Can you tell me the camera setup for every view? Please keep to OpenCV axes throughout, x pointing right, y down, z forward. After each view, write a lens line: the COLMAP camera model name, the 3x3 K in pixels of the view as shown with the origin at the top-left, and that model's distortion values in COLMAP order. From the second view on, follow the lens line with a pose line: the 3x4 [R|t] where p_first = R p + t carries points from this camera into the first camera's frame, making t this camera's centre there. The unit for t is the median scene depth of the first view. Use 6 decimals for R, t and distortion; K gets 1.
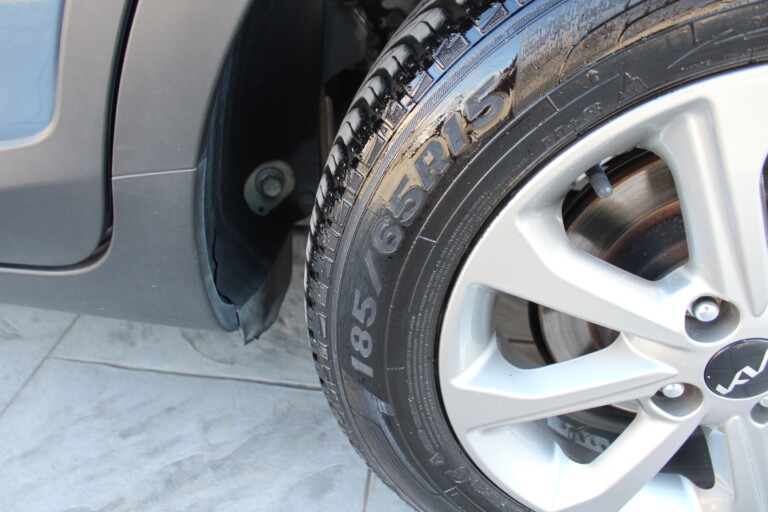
lens RADIAL K [[639.8, 0, 384.0], [0, 639.8, 256.0], [0, 0, 1]] dist [-0.155537, 0.121003]
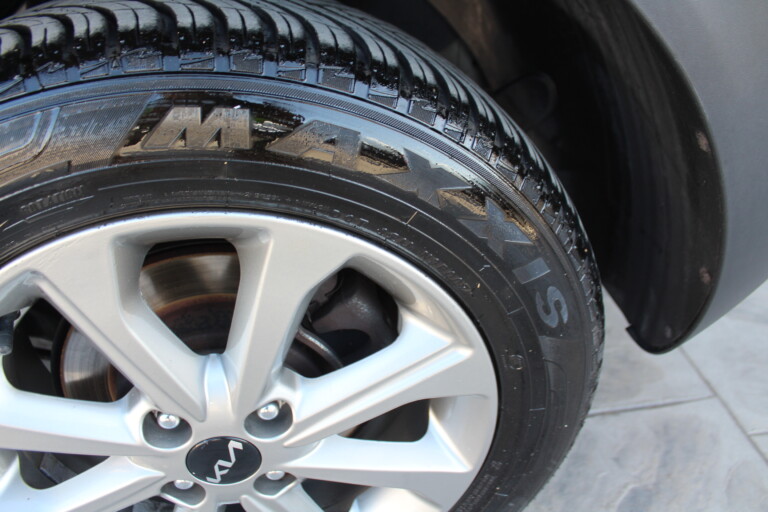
lens RADIAL K [[639.8, 0, 384.0], [0, 639.8, 256.0], [0, 0, 1]] dist [-0.155537, 0.121003]
pose [[0.961145, -0.170241, 0.217299, 0.412683], [0.165983, 0.985402, 0.037835, -0.101919], [-0.220568, -0.000297, 0.975372, -0.088954]]
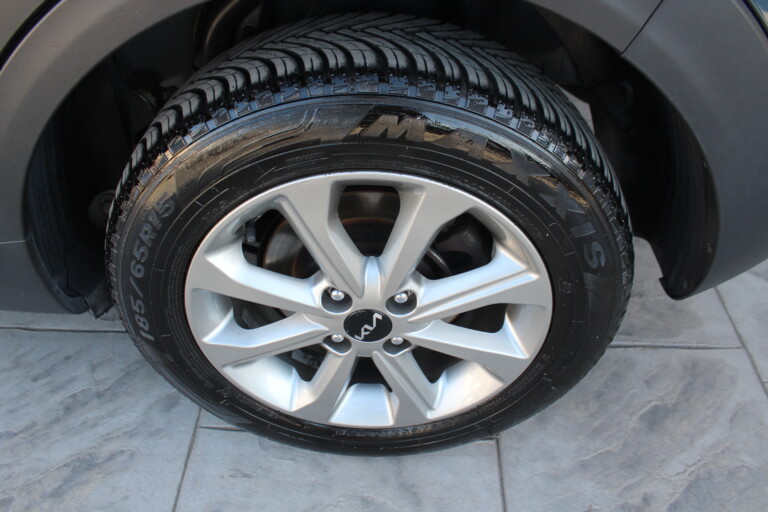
lens RADIAL K [[639.8, 0, 384.0], [0, 639.8, 256.0], [0, 0, 1]] dist [-0.155537, 0.121003]
pose [[0.995619, -0.068024, 0.064149, 0.322375], [0.058155, 0.987747, 0.144824, -0.154792], [-0.073215, -0.140459, 0.987376, -0.428835]]
